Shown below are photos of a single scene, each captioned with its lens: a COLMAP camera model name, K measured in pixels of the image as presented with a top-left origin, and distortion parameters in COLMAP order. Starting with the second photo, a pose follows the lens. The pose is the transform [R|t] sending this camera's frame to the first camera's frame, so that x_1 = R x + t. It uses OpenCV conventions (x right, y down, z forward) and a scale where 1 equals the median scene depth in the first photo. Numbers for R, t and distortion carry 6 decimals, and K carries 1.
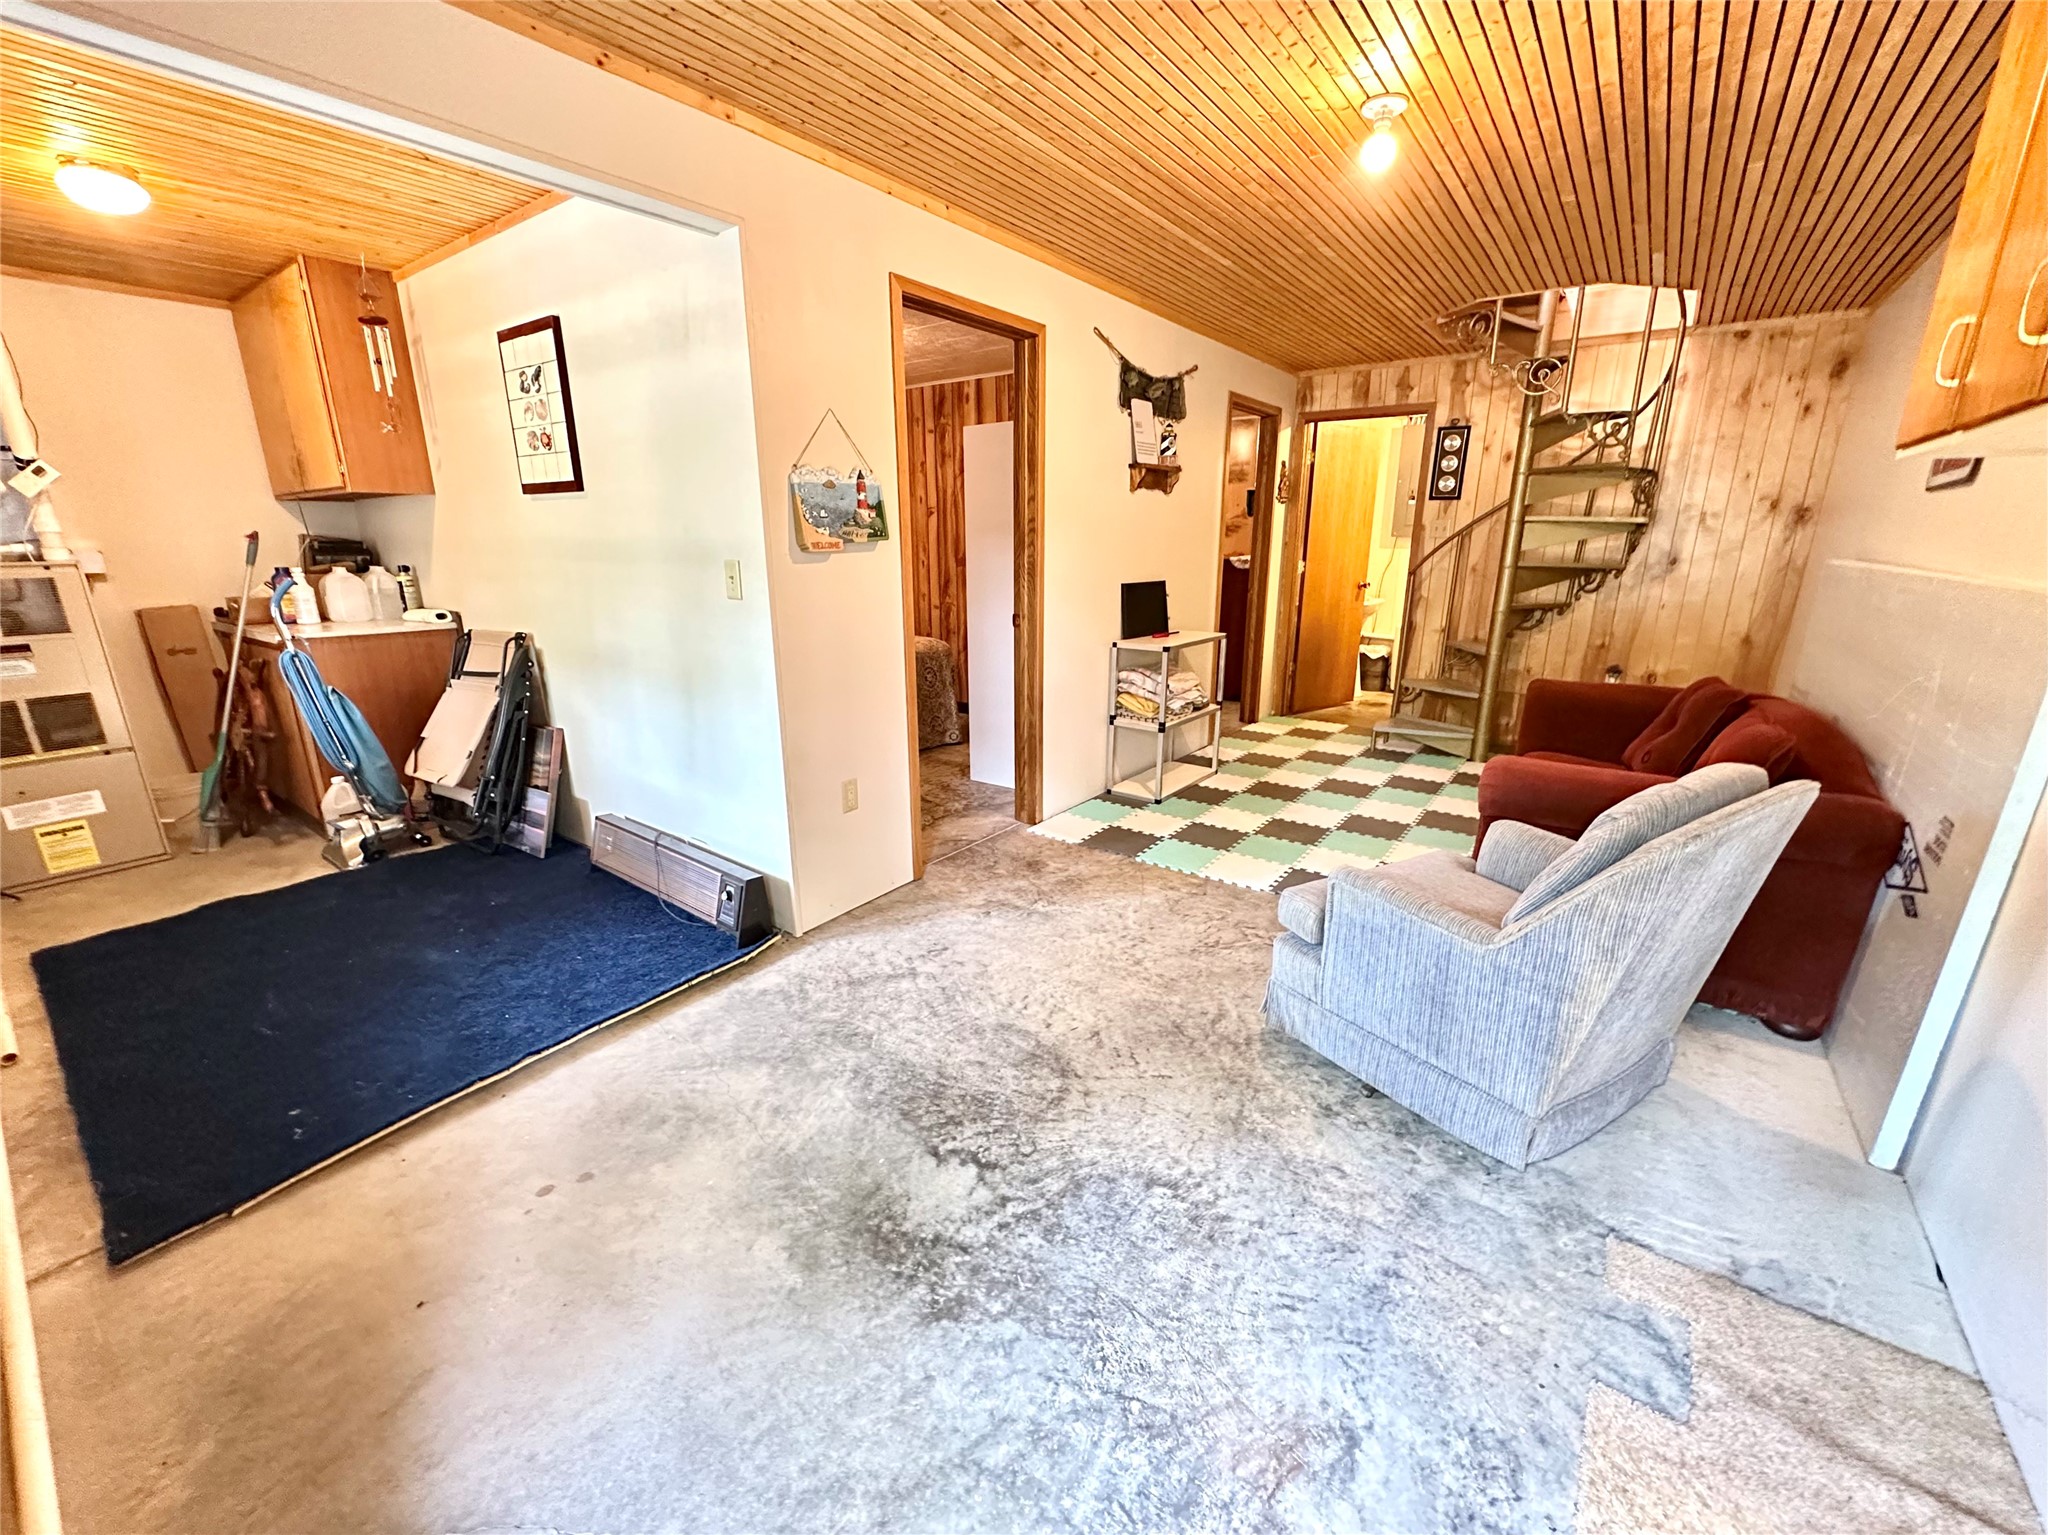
lens RADIAL K [[824.2, 0, 1025.5], [0, 824.2, 766.6], [0, 0, 1]] dist [-0.004908, 0.001054]
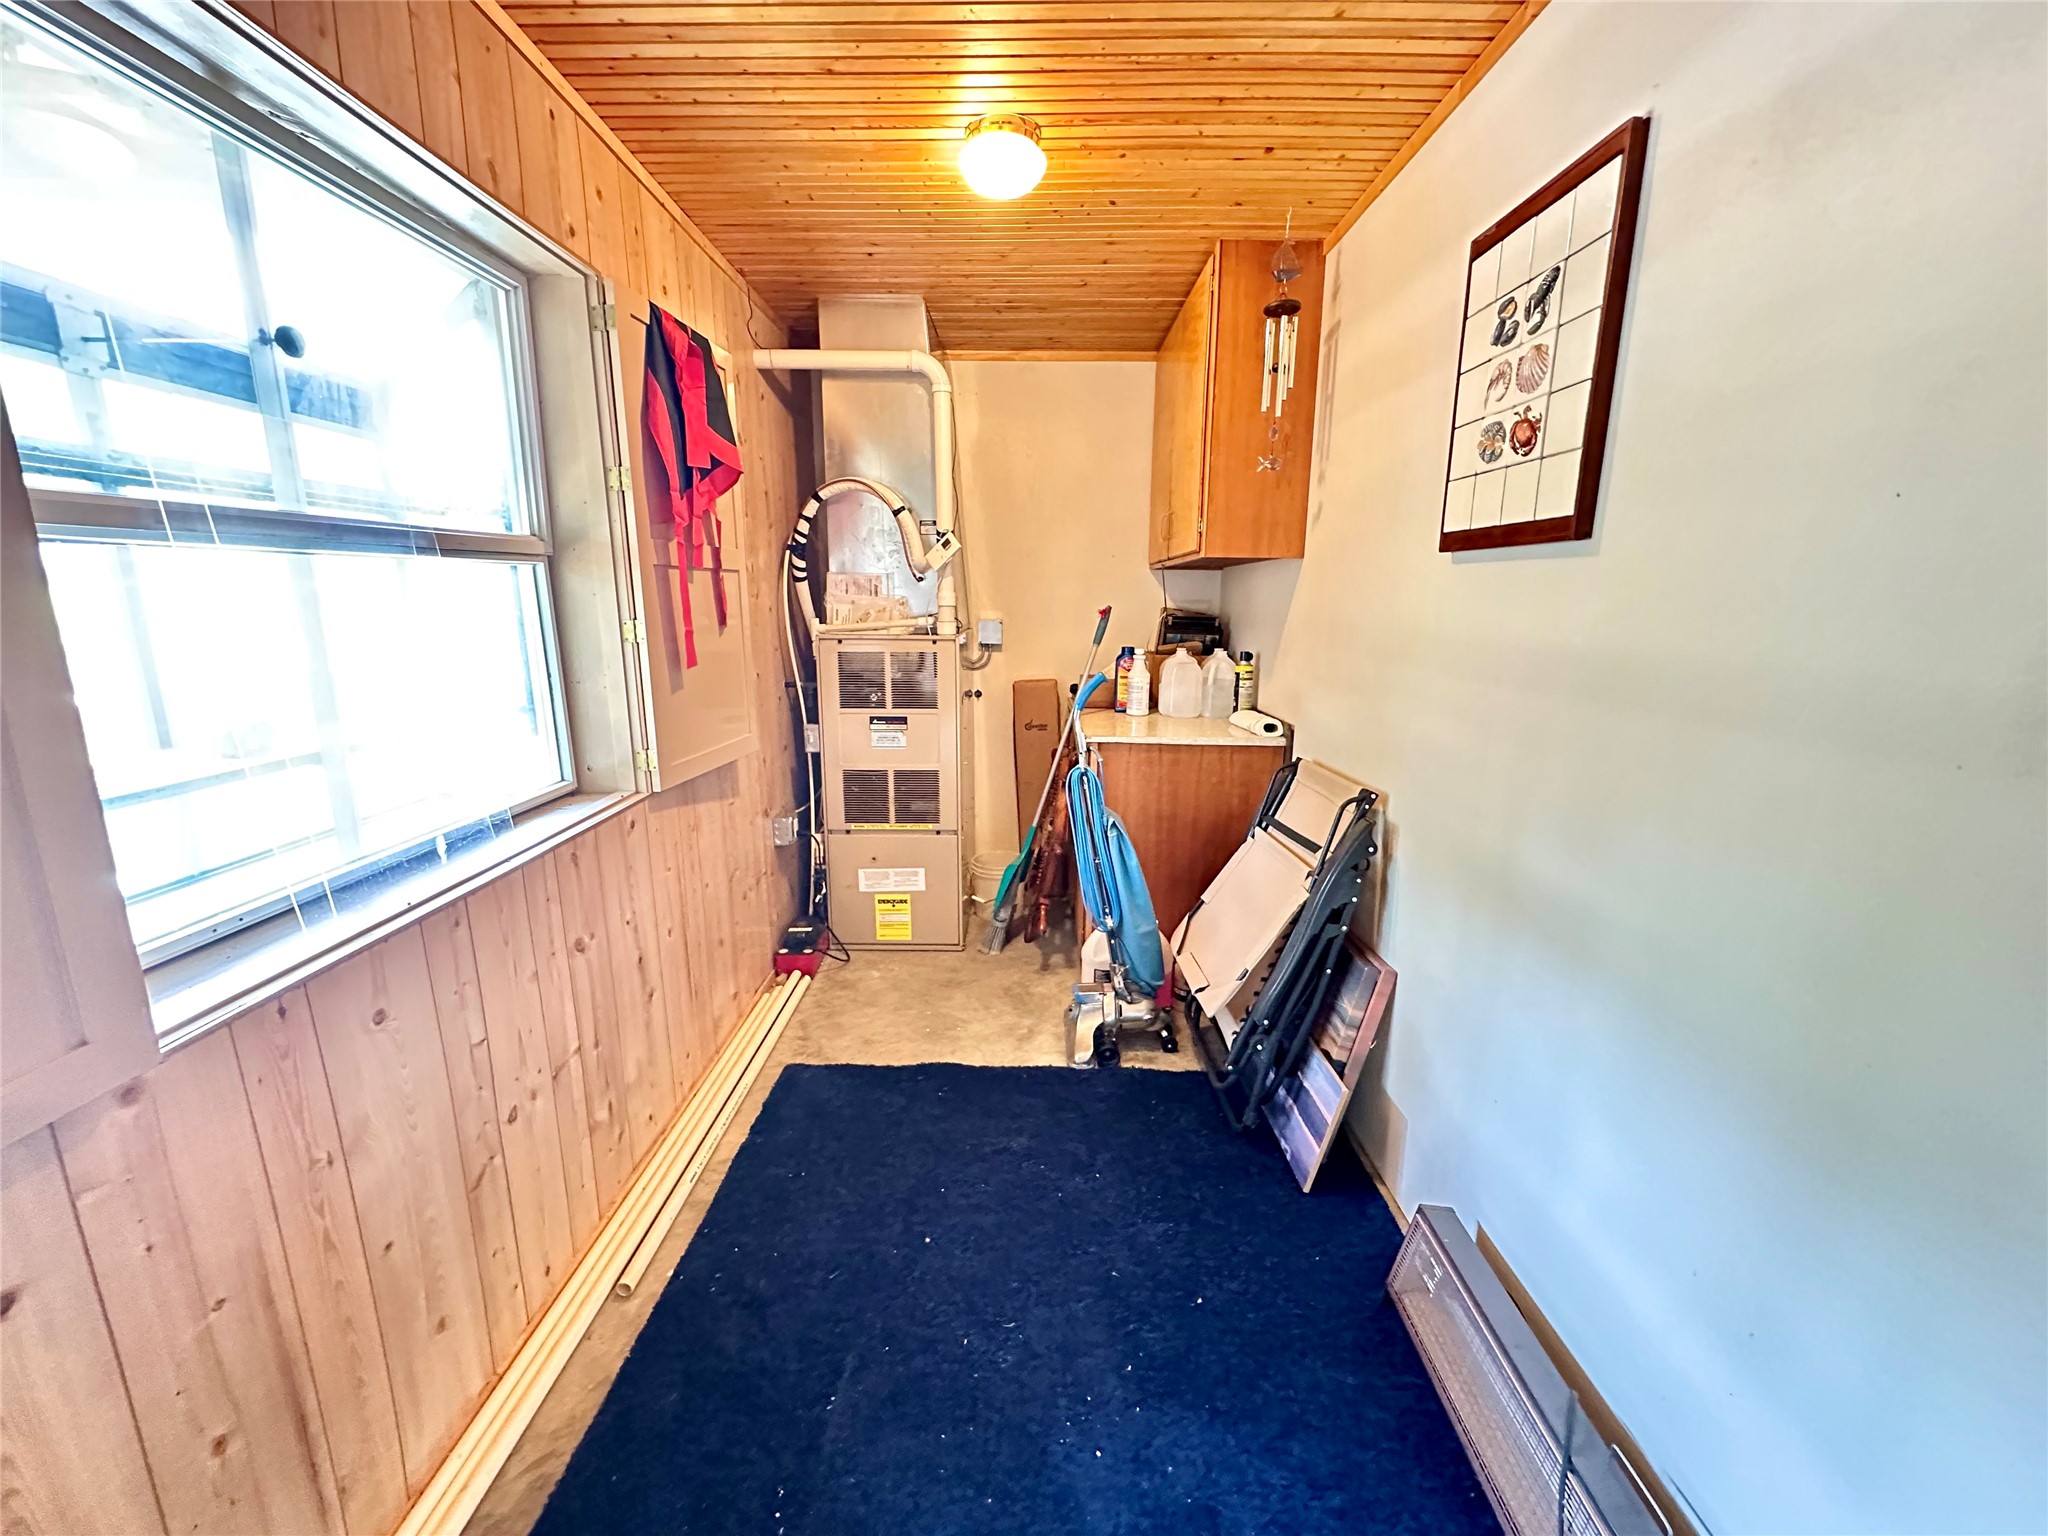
lens RADIAL K [[824.2, 0, 1029.0], [0, 824.2, 765.5], [0, 0, 1]] dist [-0.004908, 0.001054]
pose [[0.594680, 0.172366, -0.785268, -0.307196], [-0.230147, 0.972368, 0.039145, -0.148125], [0.770317, 0.157448, 0.617918, 0.460054]]
